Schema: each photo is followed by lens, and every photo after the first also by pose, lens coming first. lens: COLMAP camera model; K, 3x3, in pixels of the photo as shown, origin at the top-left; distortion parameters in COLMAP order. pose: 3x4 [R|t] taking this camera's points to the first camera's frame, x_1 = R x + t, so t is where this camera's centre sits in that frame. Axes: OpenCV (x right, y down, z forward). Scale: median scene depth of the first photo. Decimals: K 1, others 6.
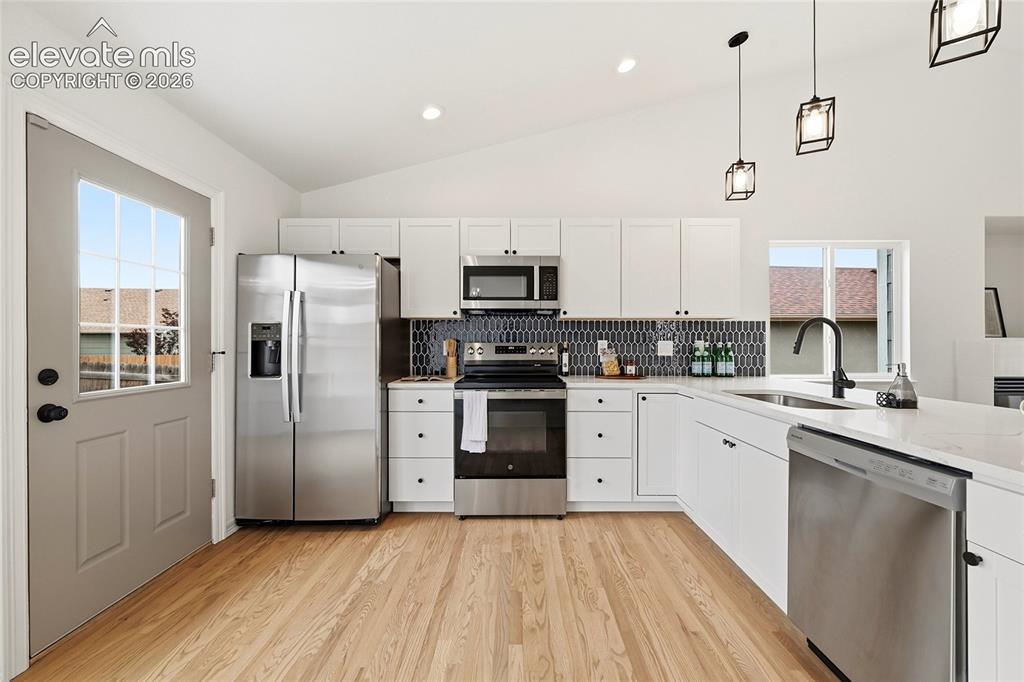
lens RADIAL K [[411.2, 0, 512.0], [0, 411.2, 341.0], [0, 0, 1]] dist [-0.000188, 0.000112]
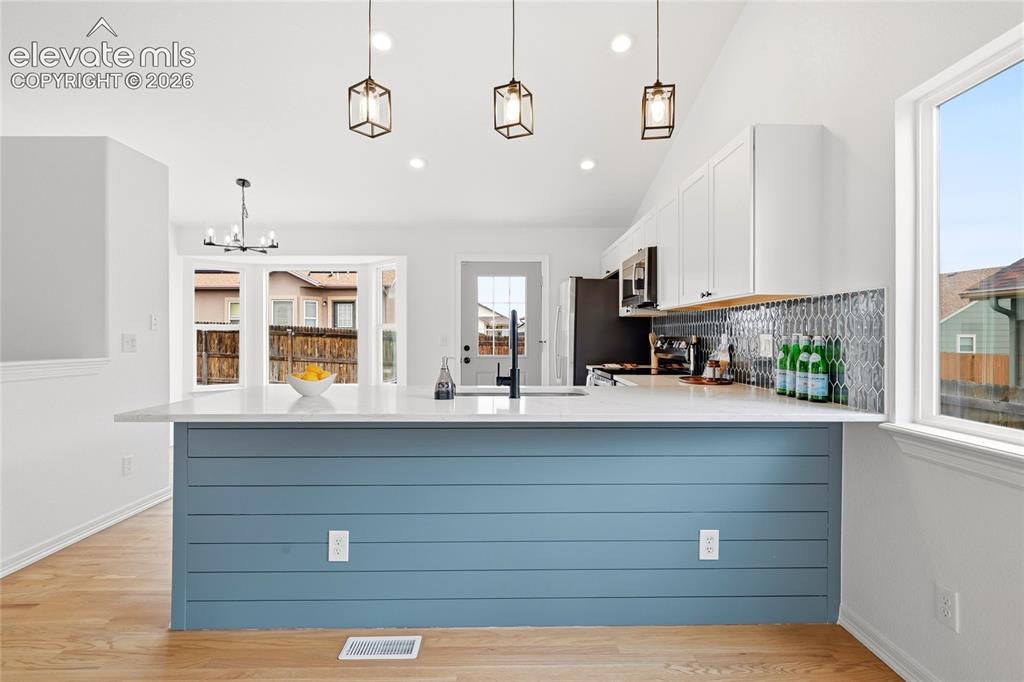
lens RADIAL K [[495.7, 0, 516.2], [0, 495.7, 333.8], [0, 0, 1]] dist [-0.002087, -0.000272]
pose [[0.034291, -0.005112, -0.999399, 1.226228], [0.003119, 0.999983, -0.005008, 0.001955], [0.999407, -0.002945, 0.034306, 0.620406]]
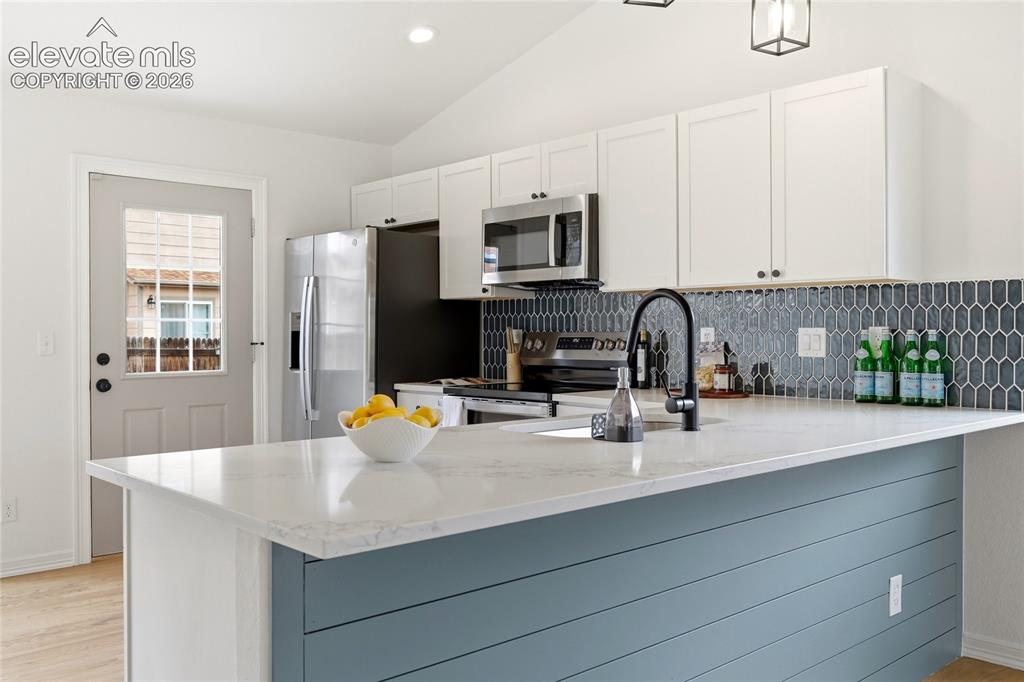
lens RADIAL K [[884.7, 0, 512.6], [0, 884.7, 329.8], [0, 0, 1]] dist [-0.001118, 0.003950]
pose [[0.678902, -0.004402, -0.734216, 0.994426], [0.007438, 0.999972, 0.000882, -0.001578], [0.734191, -0.006060, 0.678916, -0.000687]]
